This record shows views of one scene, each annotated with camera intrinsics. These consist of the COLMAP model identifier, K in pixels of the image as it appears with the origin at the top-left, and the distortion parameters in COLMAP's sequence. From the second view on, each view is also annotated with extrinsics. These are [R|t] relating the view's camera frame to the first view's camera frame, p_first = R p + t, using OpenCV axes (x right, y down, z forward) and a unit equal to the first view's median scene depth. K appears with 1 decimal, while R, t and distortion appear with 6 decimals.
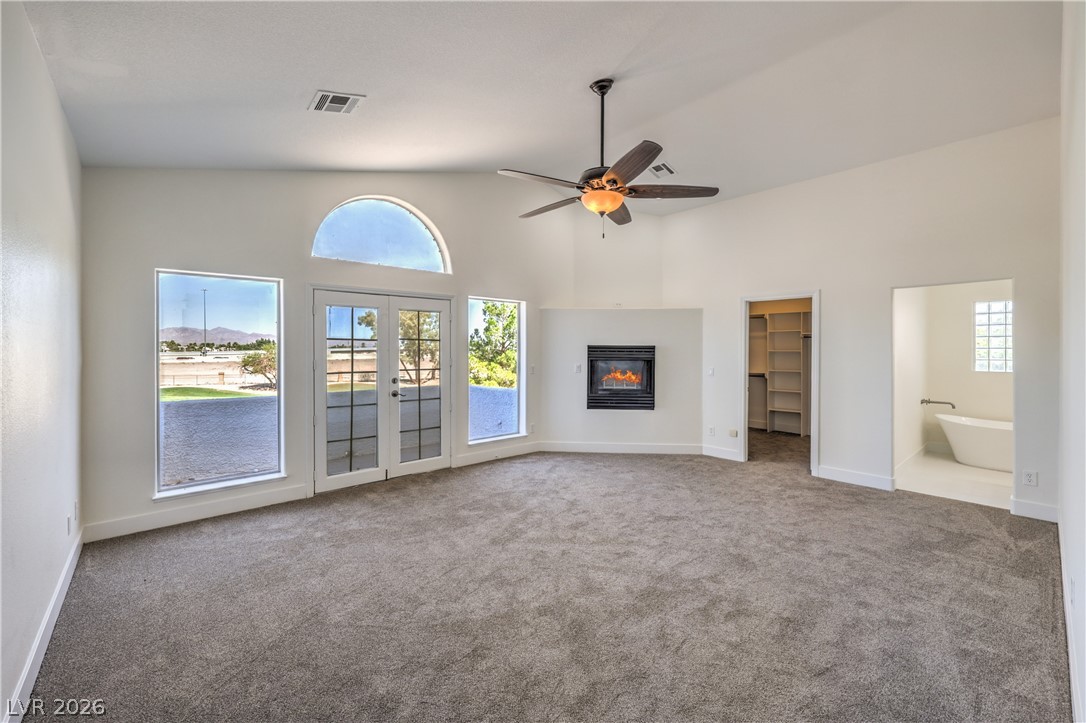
lens RADIAL K [[436.1, 0, 544.8], [0, 436.1, 347.8], [0, 0, 1]] dist [-0.031620, -0.000164]
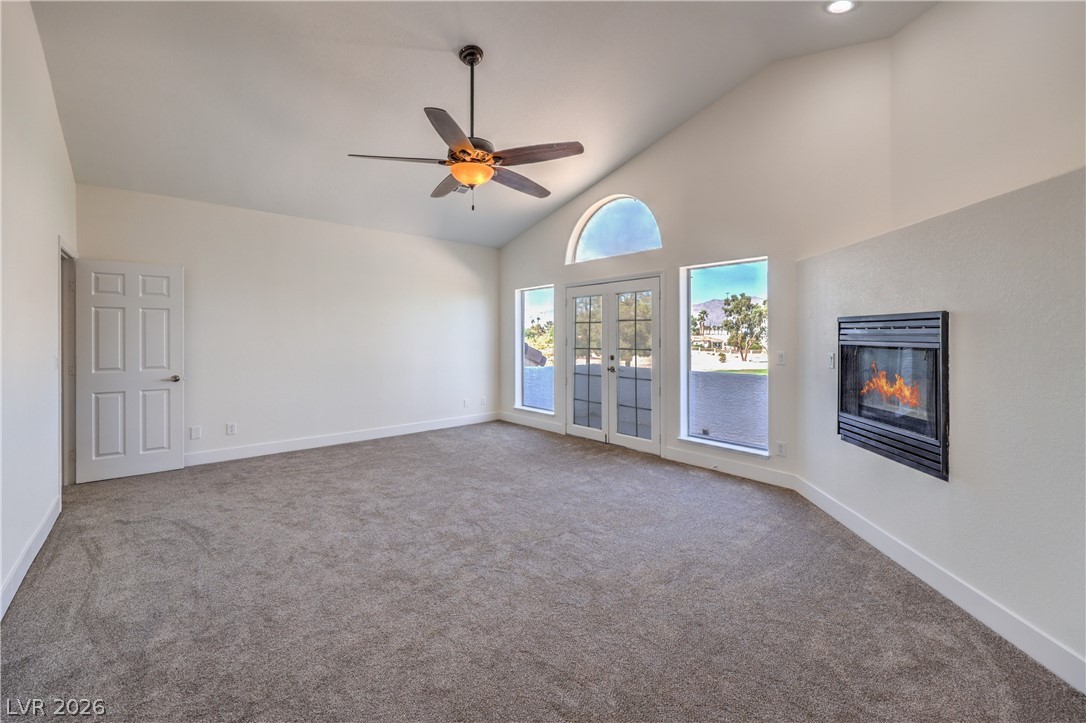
lens RADIAL K [[436.1, 0, 544.8], [0, 436.1, 347.8], [0, 0, 1]] dist [-0.031620, -0.000164]
pose [[-0.010506, 0.021688, -0.999710, 0.648930], [0.002138, 0.999763, 0.021667, 0.019557], [0.999943, -0.001909, -0.010550, 0.688676]]
